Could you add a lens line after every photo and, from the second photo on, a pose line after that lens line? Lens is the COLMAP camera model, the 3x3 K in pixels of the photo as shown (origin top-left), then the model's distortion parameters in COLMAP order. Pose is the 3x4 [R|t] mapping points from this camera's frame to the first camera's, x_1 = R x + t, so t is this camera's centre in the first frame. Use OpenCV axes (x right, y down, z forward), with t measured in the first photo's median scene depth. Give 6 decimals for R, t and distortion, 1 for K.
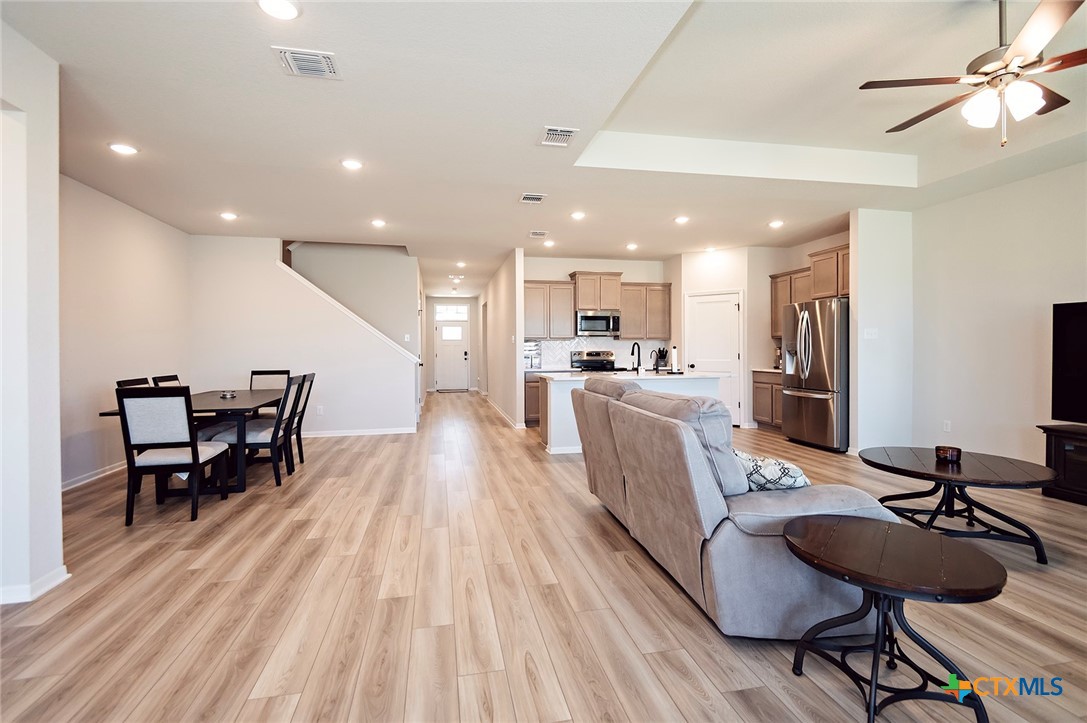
lens RADIAL K [[502.1, 0, 542.4], [0, 502.1, 351.6], [0, 0, 1]] dist [0.042861, -0.026382]
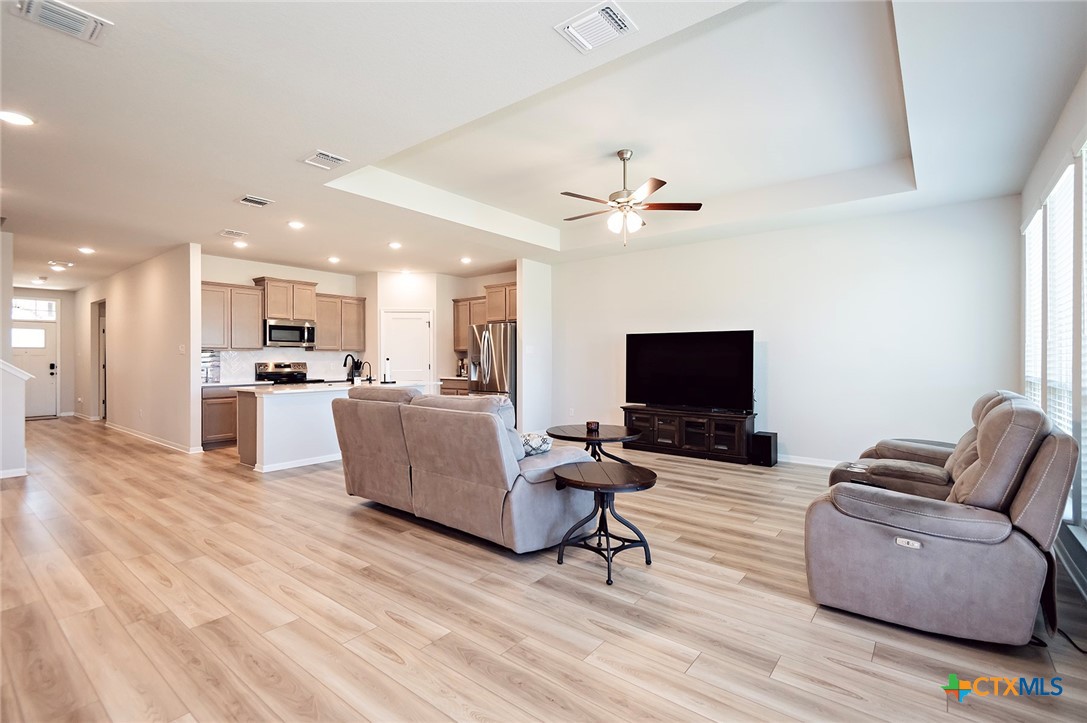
lens RADIAL K [[495.5, 0, 547.7], [0, 495.5, 357.3], [0, 0, 1]] dist [0.040553, -0.024193]
pose [[0.764621, 0.004144, 0.644466, -0.183551], [0.002645, 0.999951, -0.009568, -0.001278], [-0.644474, 0.009021, 0.764573, -0.061603]]
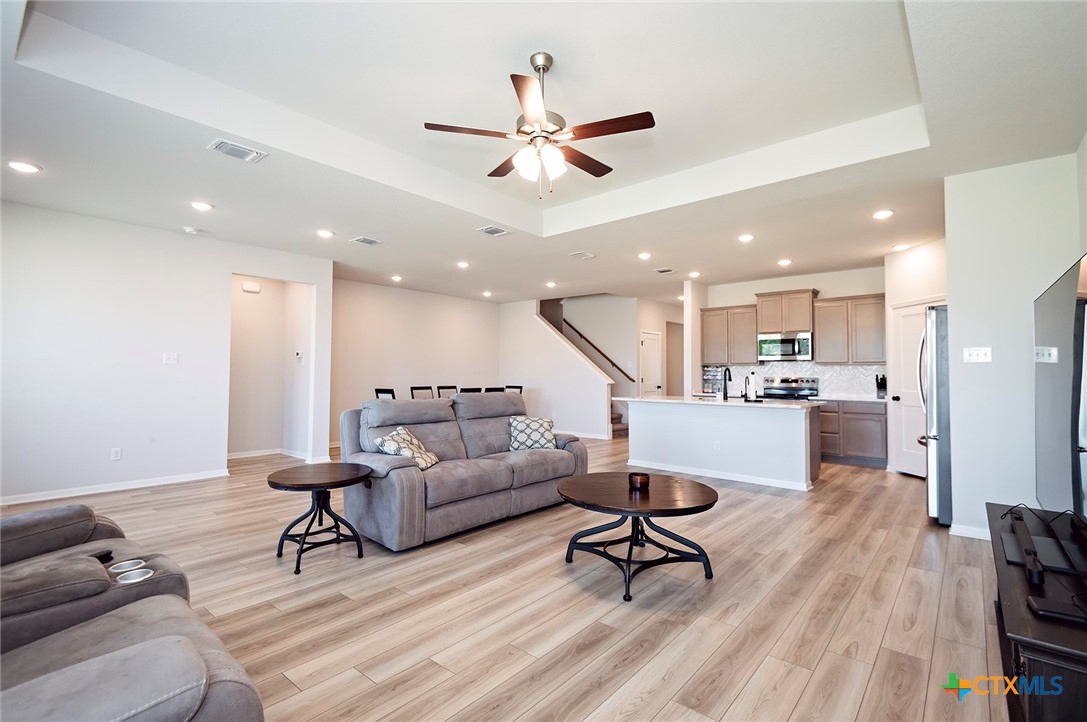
lens RADIAL K [[495.5, 0, 547.7], [0, 495.5, 356.8], [0, 0, 1]] dist [0.040553, -0.024193]
pose [[0.614222, -0.021241, -0.788847, 0.809021], [-0.012626, 0.999245, -0.036737, 0.001044], [0.789032, 0.032525, 0.613490, 0.148859]]
